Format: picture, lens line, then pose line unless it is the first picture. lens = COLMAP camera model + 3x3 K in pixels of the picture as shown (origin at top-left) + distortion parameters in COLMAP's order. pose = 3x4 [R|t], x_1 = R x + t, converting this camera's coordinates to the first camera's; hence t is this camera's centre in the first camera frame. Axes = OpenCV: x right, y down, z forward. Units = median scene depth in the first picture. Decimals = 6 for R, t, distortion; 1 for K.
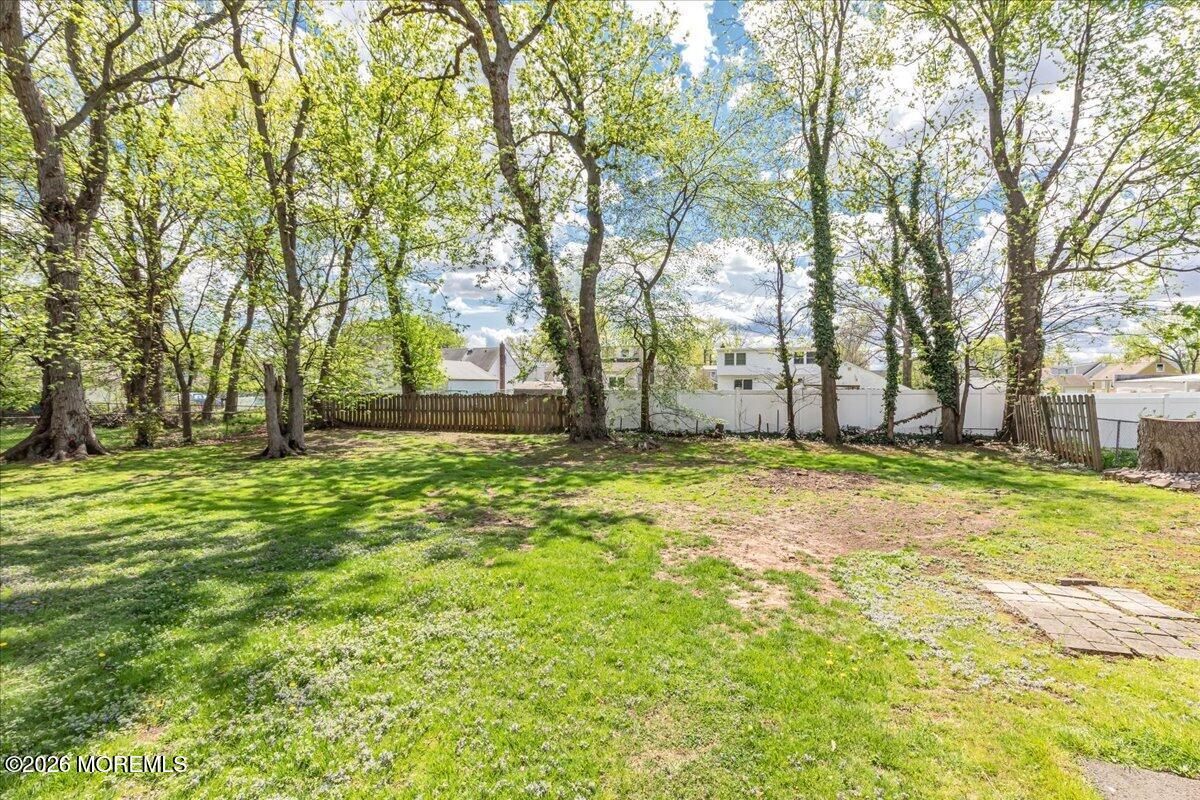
lens RADIAL K [[584.9, 0, 604.0], [0, 584.9, 387.6], [0, 0, 1]] dist [-0.000111, -0.000241]
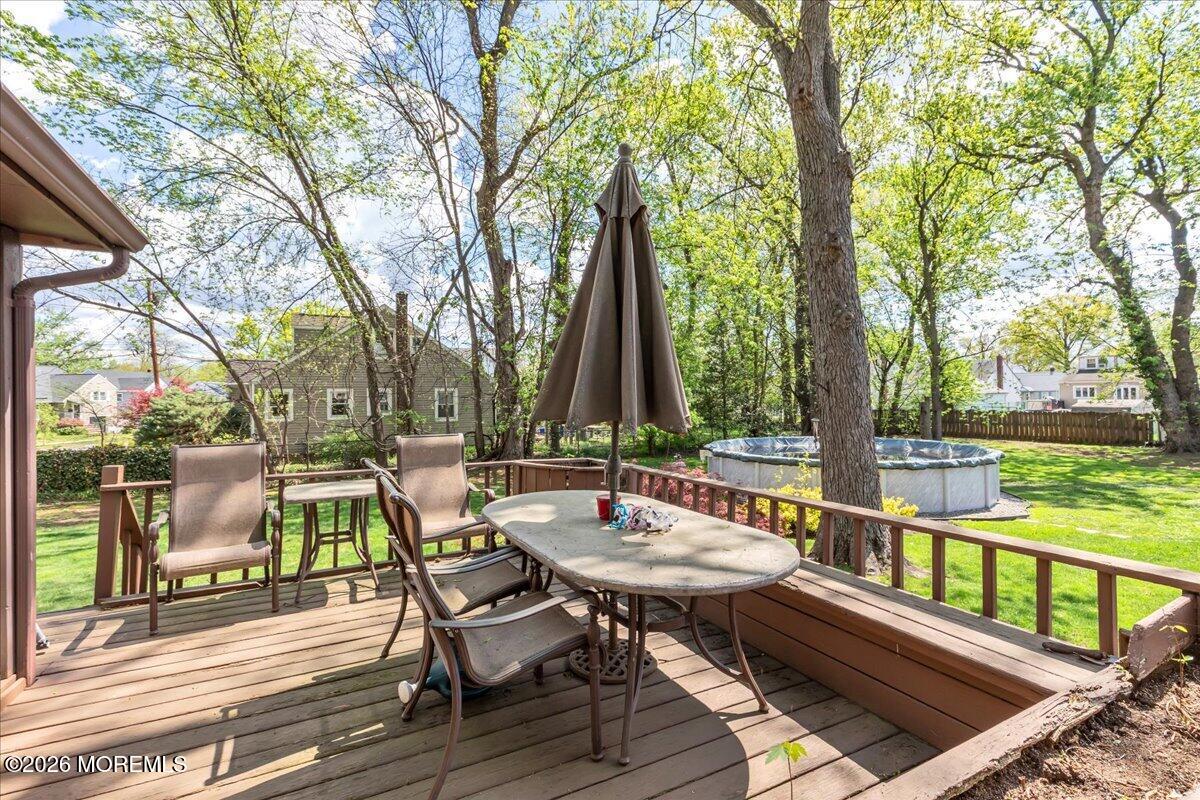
lens RADIAL K [[548.3, 0, 606.0], [0, 548.3, 388.2], [0, 0, 1]] dist [0.004032, -0.001627]
pose [[0.740097, -0.017844, -0.672263, -0.138646], [0.009243, 0.999823, -0.016362, -0.034264], [0.672436, 0.005895, 0.740131, -0.615486]]
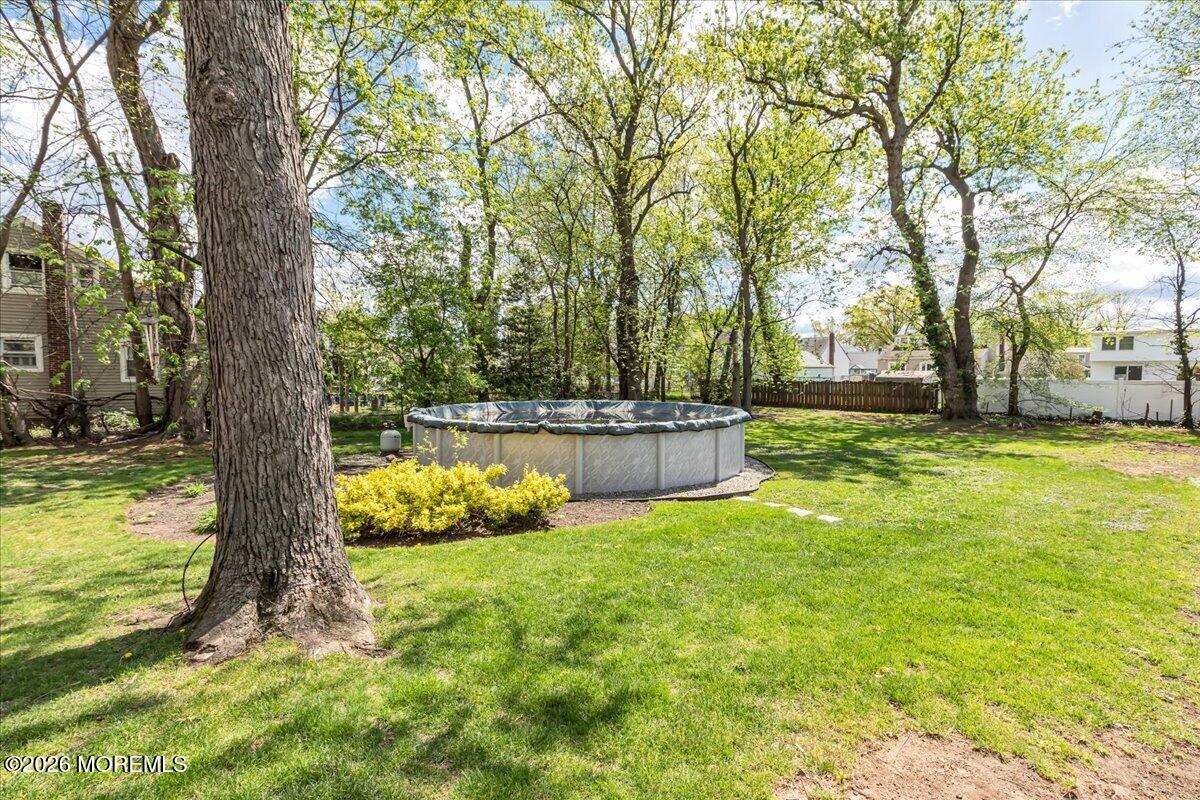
lens RADIAL K [[548.3, 0, 596.2], [0, 548.3, 396.7], [0, 0, 1]] dist [0.004032, -0.001627]
pose [[0.859753, 0.026959, -0.509997, -0.092788], [-0.003667, 0.998906, 0.046620, -0.010603], [0.510696, -0.038212, 0.858912, -0.394796]]
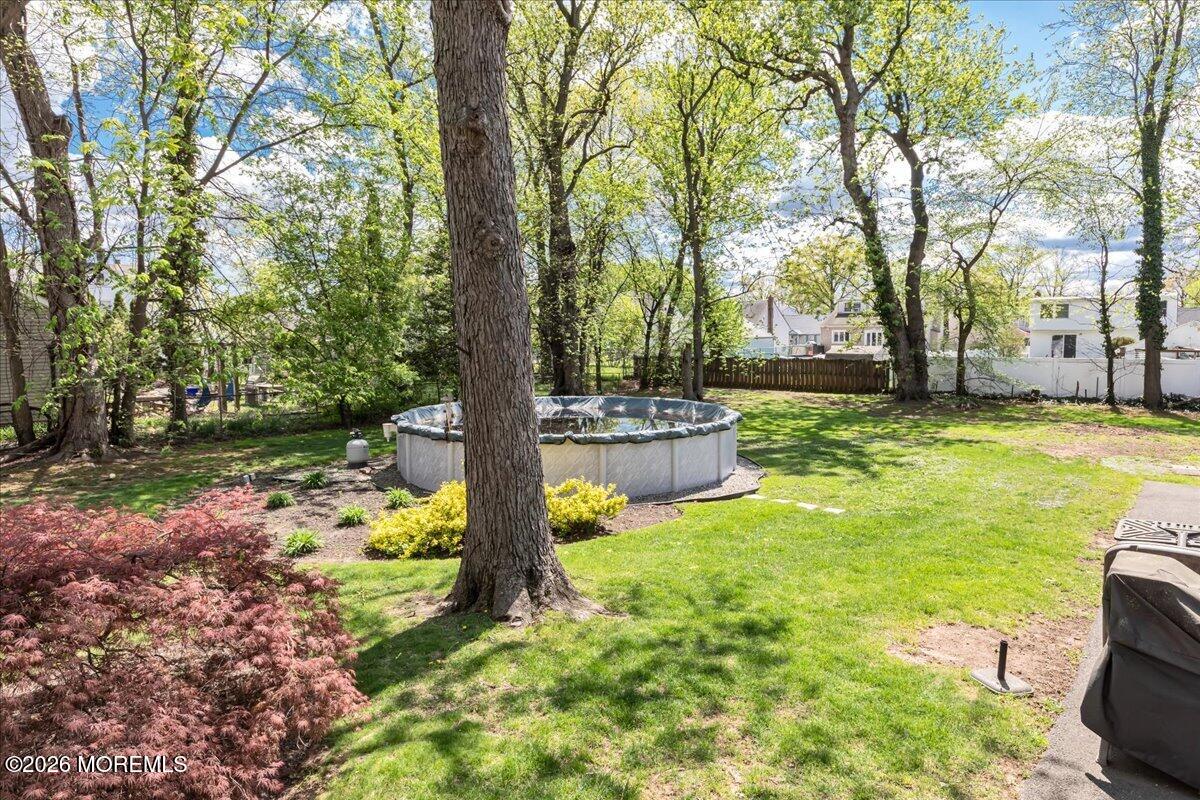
lens RADIAL K [[690.7, 0, 608.4], [0, 690.7, 382.7], [0, 0, 1]] dist [0.005257, -0.006922]
pose [[0.939162, 0.018425, -0.342980, -0.119179], [0.004560, 0.997803, 0.066088, -0.041886], [0.343444, -0.063632, 0.937015, -0.532450]]
